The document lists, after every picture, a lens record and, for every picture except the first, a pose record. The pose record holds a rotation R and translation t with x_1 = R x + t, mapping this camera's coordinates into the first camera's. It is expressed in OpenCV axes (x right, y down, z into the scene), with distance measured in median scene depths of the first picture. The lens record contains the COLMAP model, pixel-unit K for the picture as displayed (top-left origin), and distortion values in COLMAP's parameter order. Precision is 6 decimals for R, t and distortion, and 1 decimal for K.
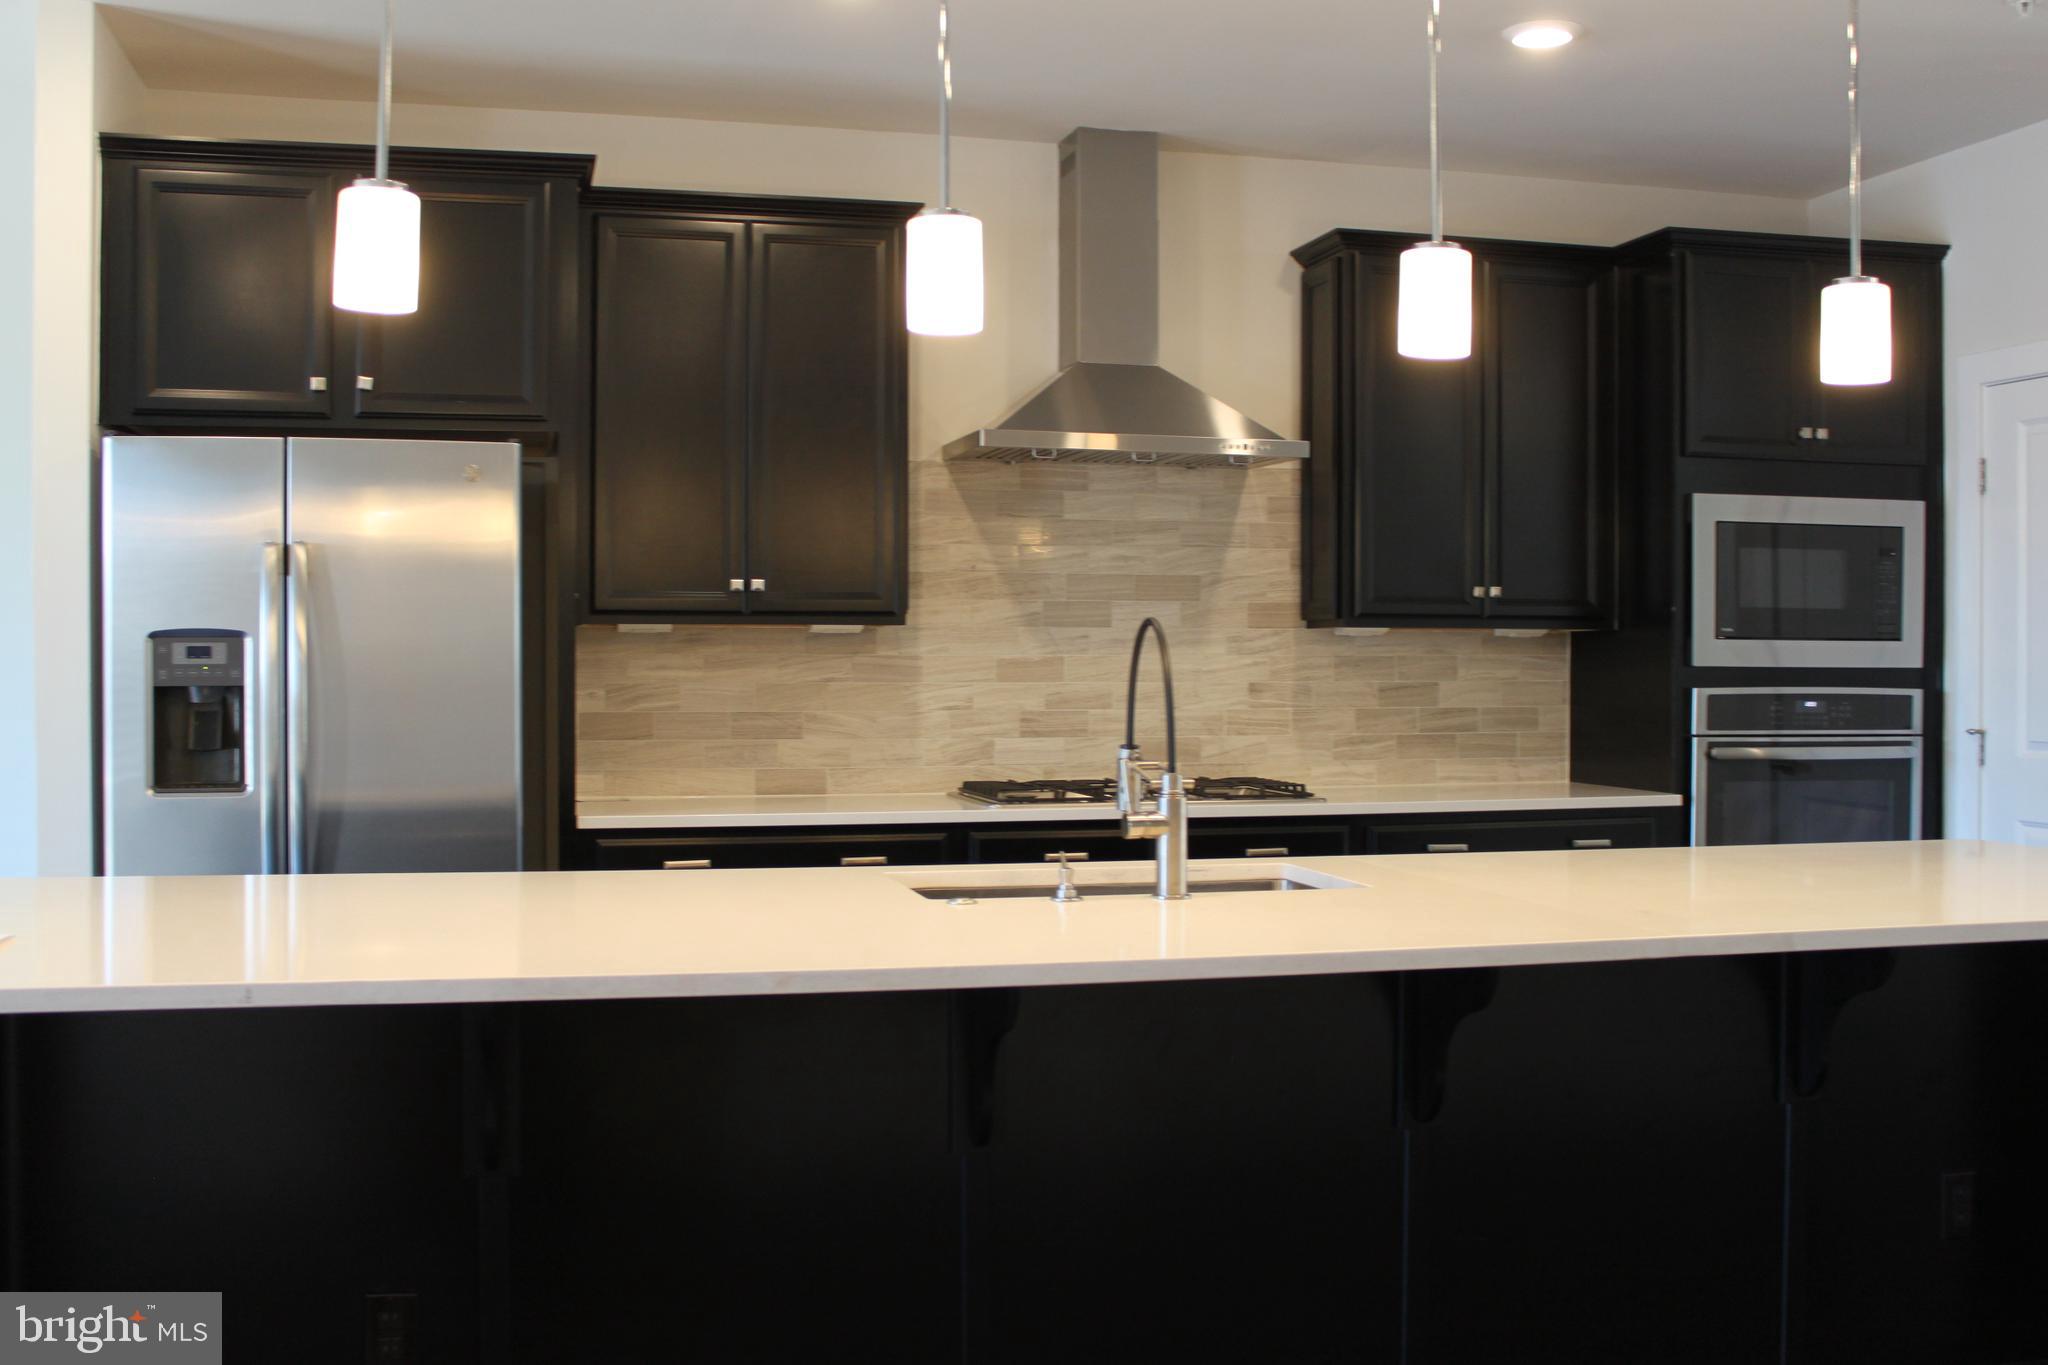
lens RADIAL K [[2054.9, 0, 1024.0], [0, 2054.9, 682.5], [0, 0, 1]] dist [-0.096925, -0.007122]
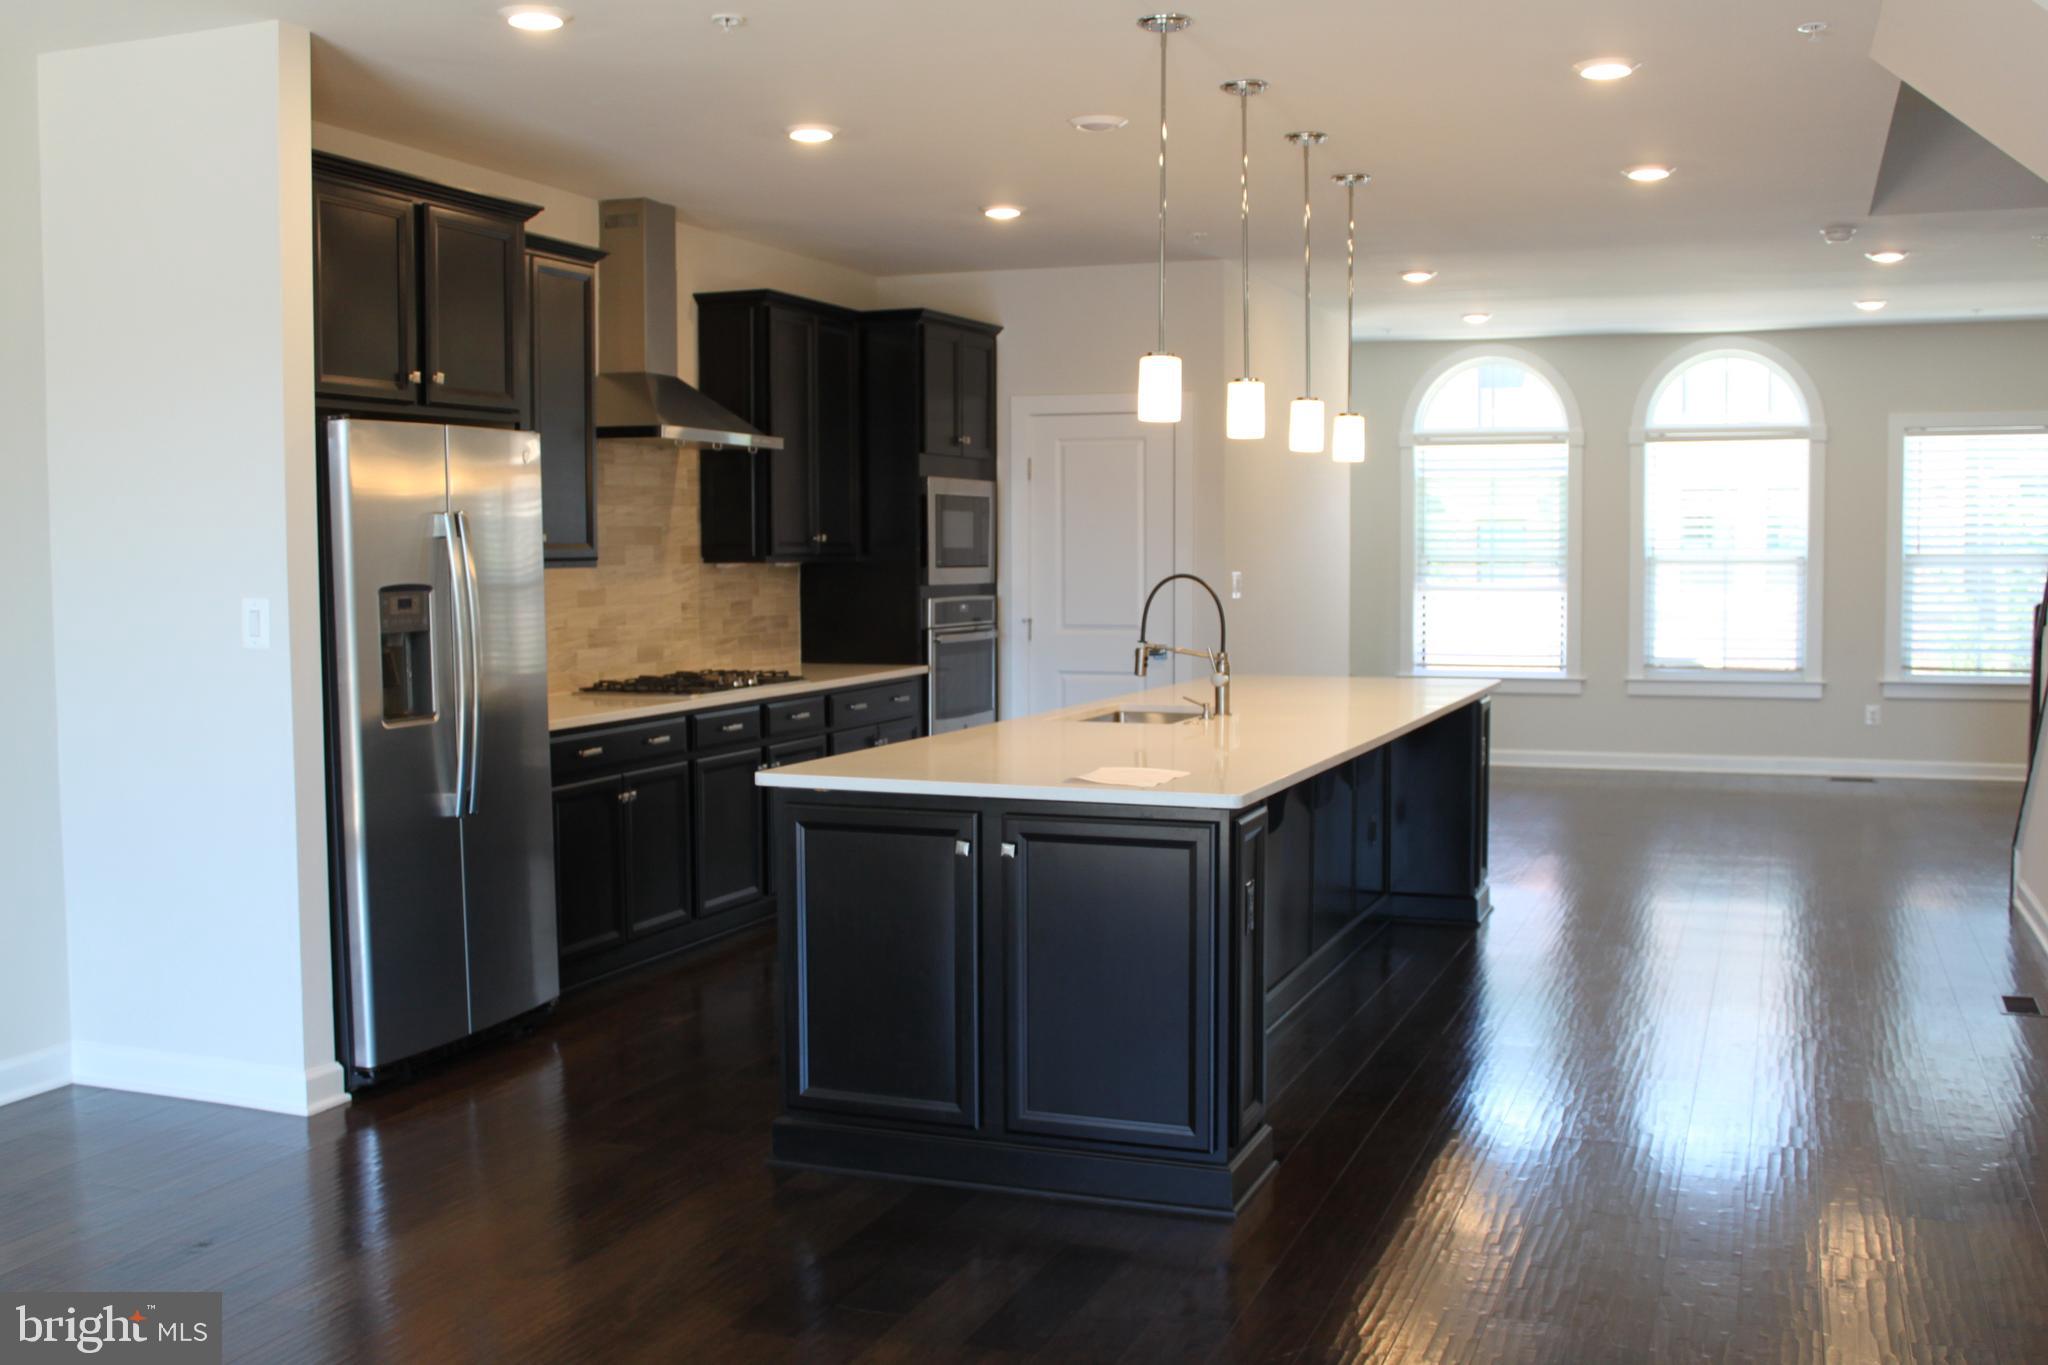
lens RADIAL K [[1982.6, 0, 1024.0], [0, 1982.6, 682.5], [0, 0, 1]] dist [-0.218988, -0.003003]
pose [[0.586213, -0.058553, 0.808038, -0.851056], [0.013571, 0.997955, 0.062469, -0.026645], [-0.810043, -0.025654, 0.585809, 0.024918]]
